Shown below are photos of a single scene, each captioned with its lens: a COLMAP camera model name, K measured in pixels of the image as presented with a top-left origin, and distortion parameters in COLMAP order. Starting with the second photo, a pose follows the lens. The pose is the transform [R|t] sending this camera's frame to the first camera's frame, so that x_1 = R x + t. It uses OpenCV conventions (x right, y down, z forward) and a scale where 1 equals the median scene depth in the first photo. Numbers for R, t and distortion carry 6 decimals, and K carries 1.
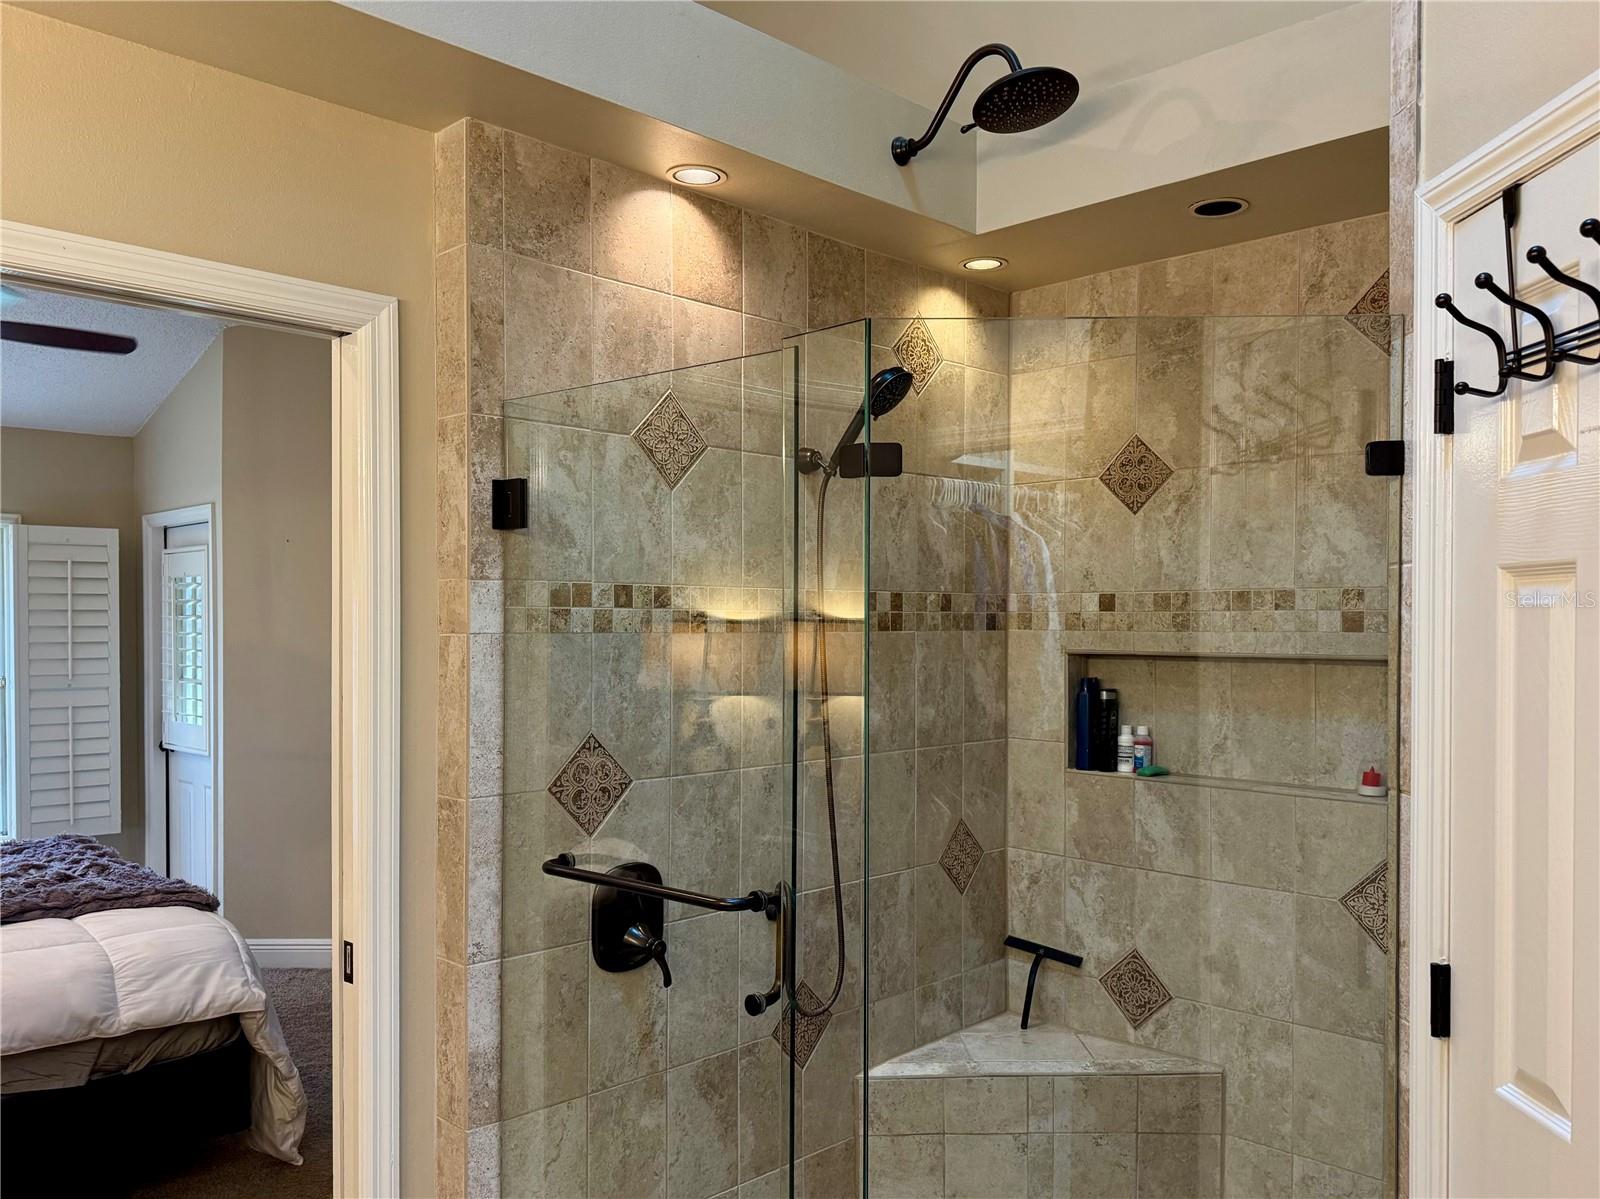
lens RADIAL K [[1264.8, 0, 776.8], [0, 1264.8, 627.7], [0, 0, 1]] dist [0.110264, -0.185286]
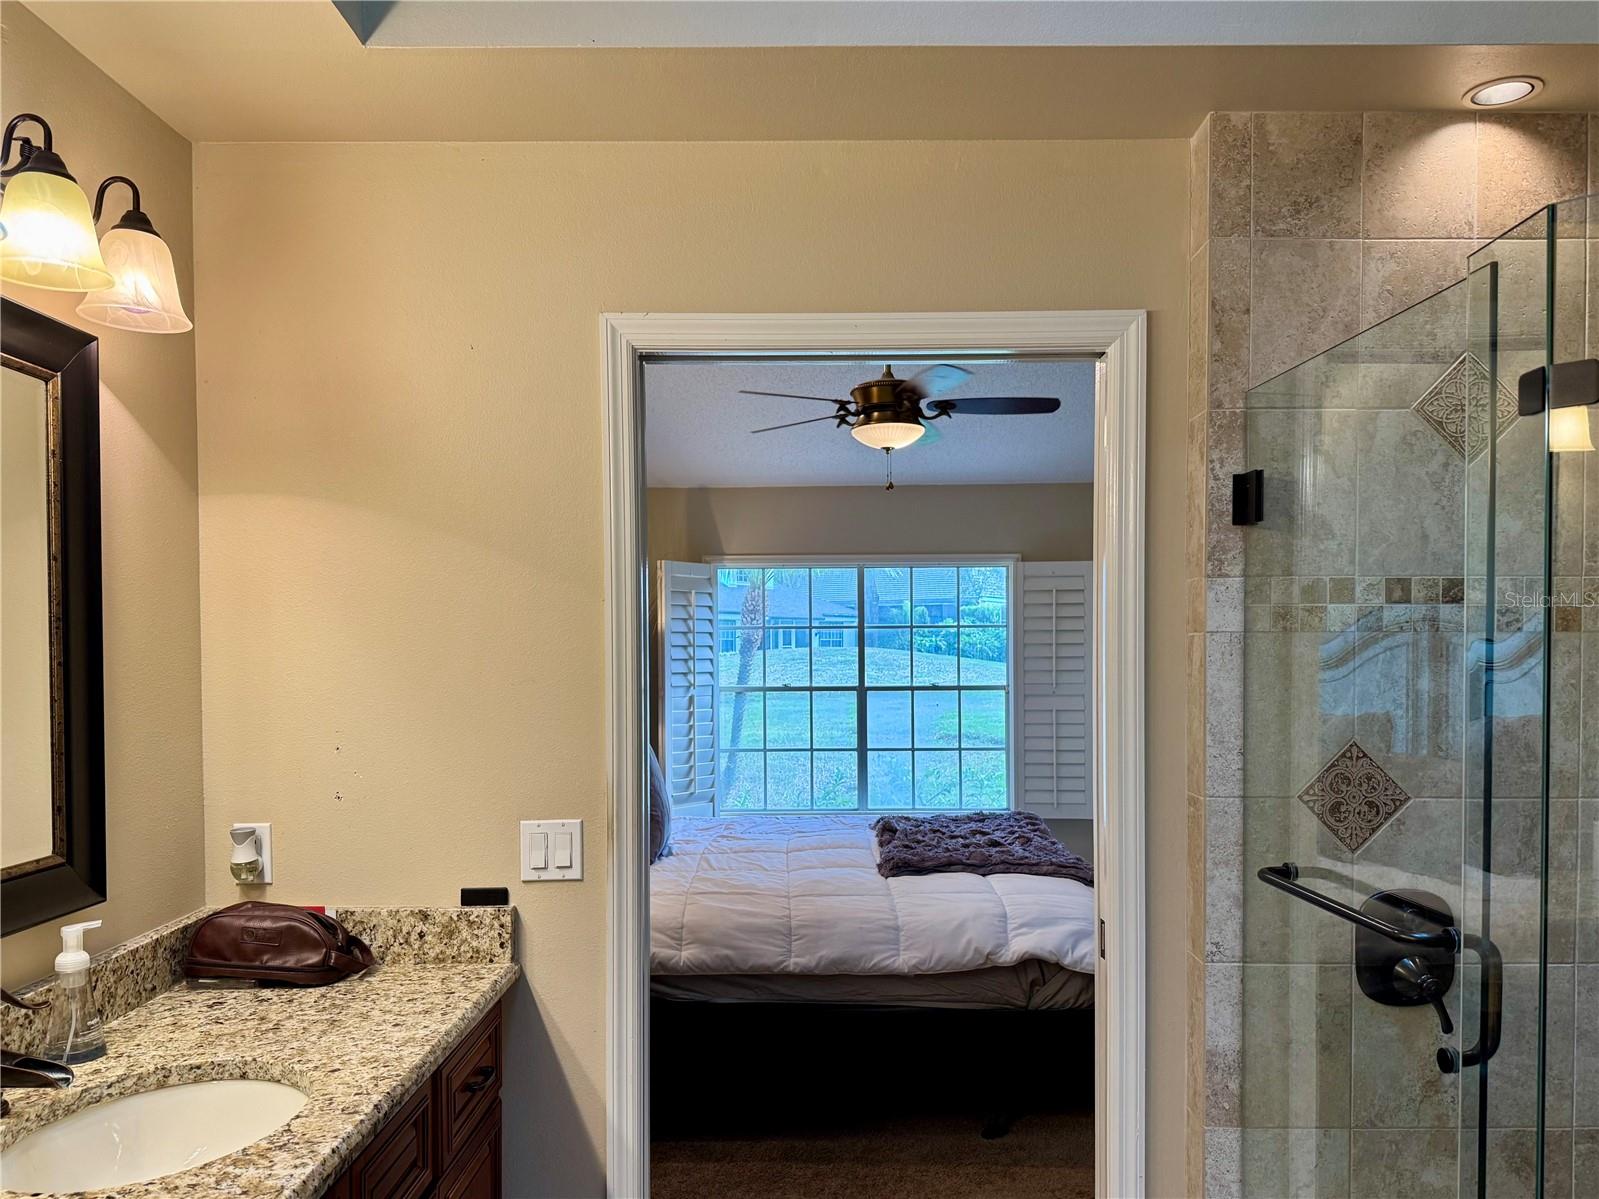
lens RADIAL K [[1181.6, 0, 807.0], [0, 1181.6, 669.2], [0, 0, 1]] dist [0.065162, -0.093927]
pose [[0.704036, 0.010022, -0.710094, 0.165713], [-0.001382, 0.999918, 0.012742, 0.018582], [0.710163, -0.007990, 0.703992, 0.101063]]
